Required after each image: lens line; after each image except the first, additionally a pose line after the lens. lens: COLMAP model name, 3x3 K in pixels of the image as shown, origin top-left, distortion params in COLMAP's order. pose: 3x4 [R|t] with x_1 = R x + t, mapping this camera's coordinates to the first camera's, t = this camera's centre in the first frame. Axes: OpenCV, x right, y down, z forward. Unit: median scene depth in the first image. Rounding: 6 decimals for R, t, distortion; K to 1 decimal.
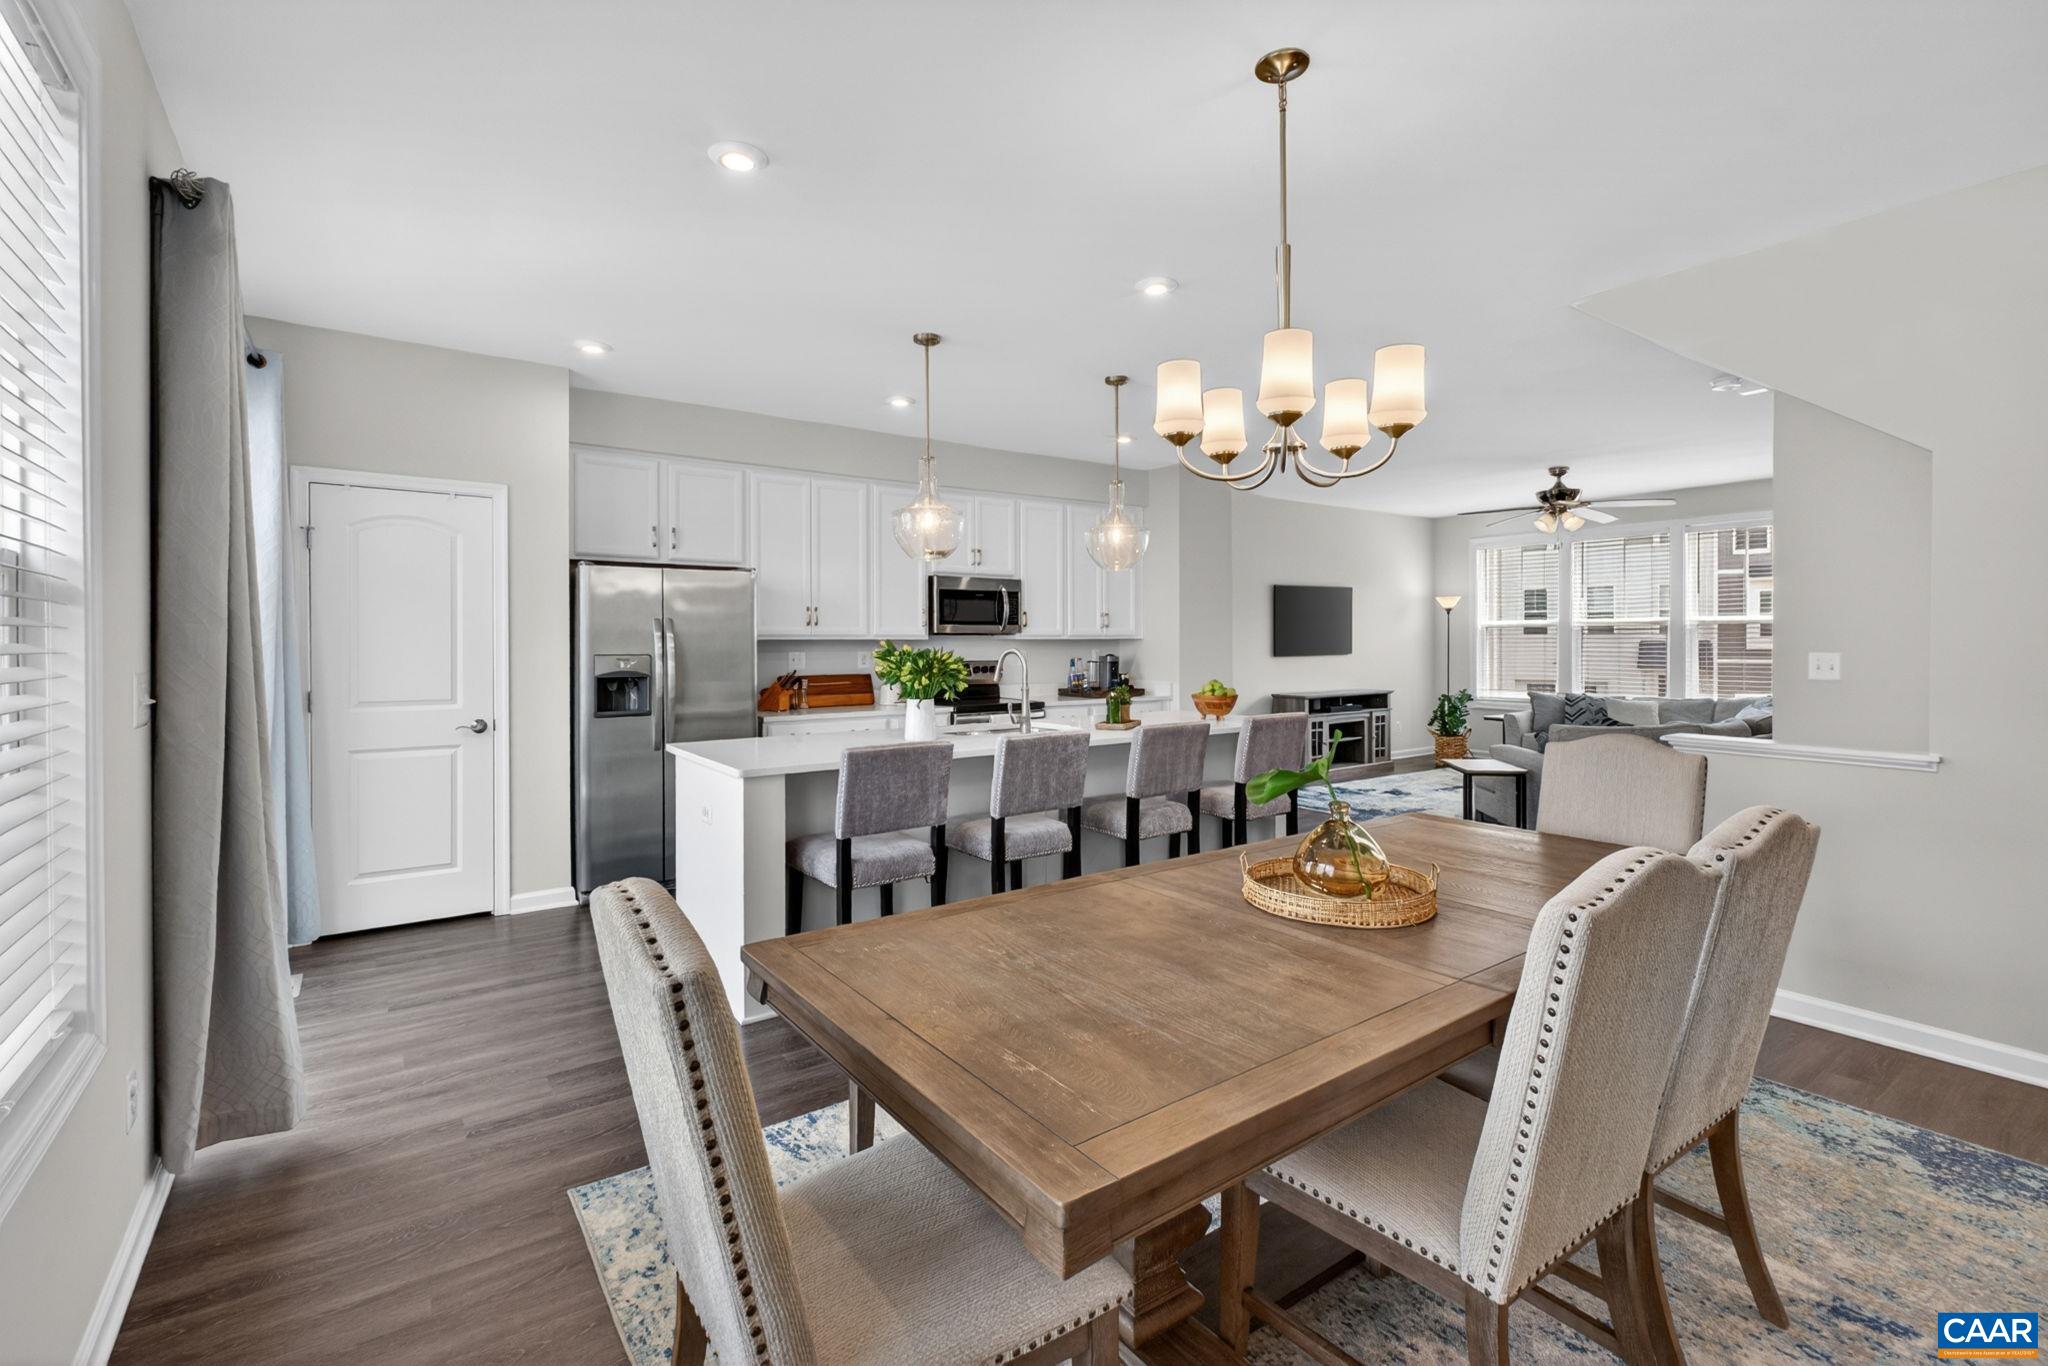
lens RADIAL K [[916.0, 0, 1028.2], [0, 916.0, 650.8], [0, 0, 1]] dist [0.000804, -0.000210]
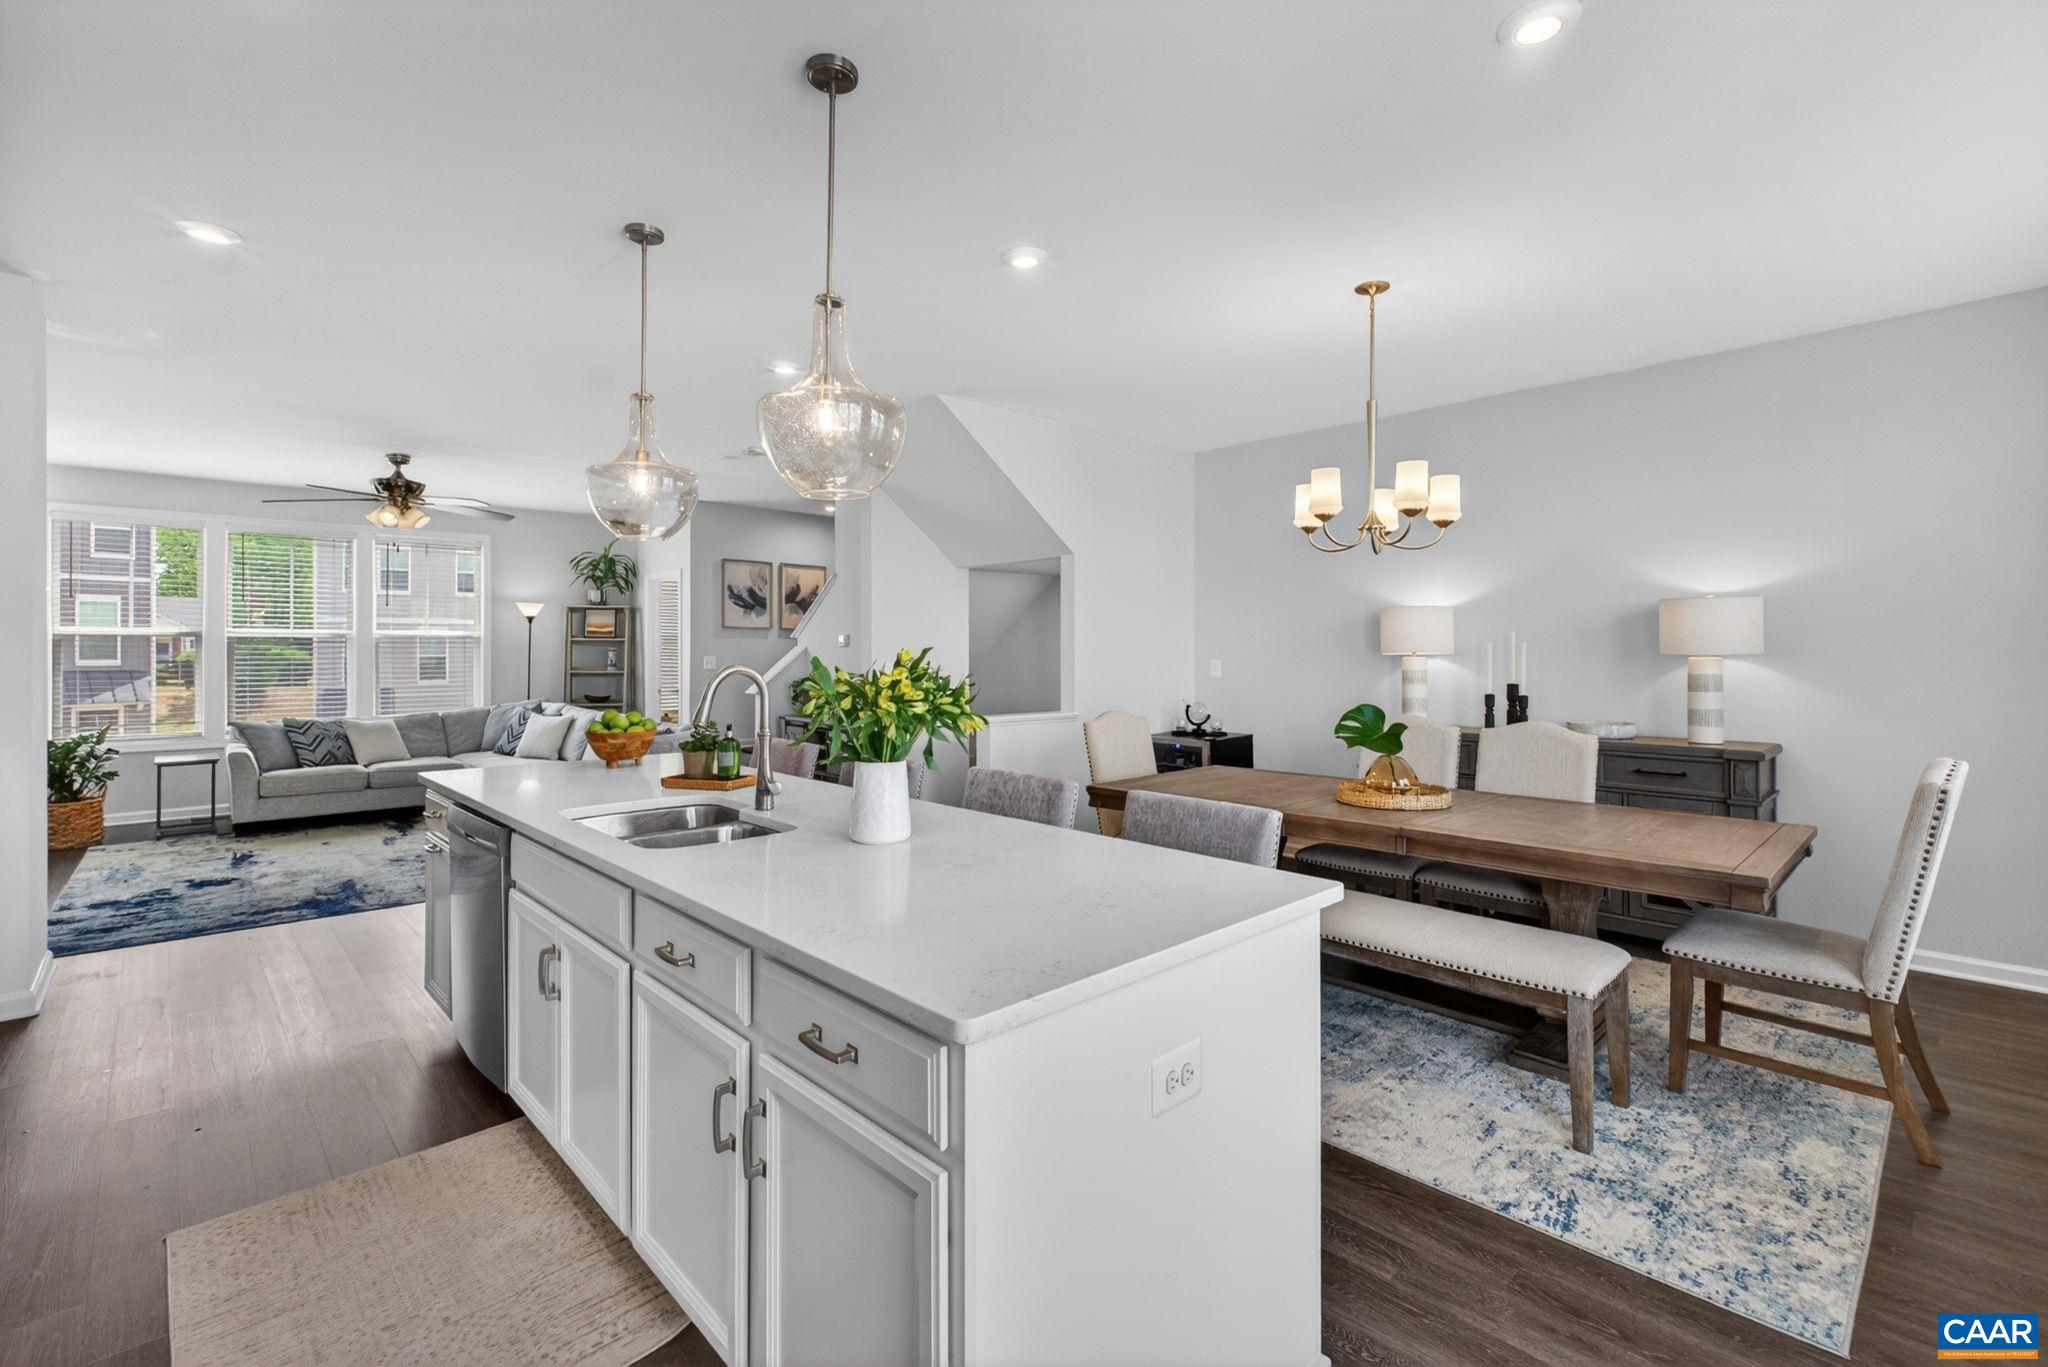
lens RADIAL K [[916.0, 0, 1028.2], [0, 916.0, 651.3], [0, 0, 1]] dist [0.000804, -0.000210]
pose [[-0.141533, 0.012232, 0.989858, -0.741684], [0.010793, 0.999883, -0.010813, -0.000779], [-0.989875, 0.009153, -0.141648, 1.127669]]
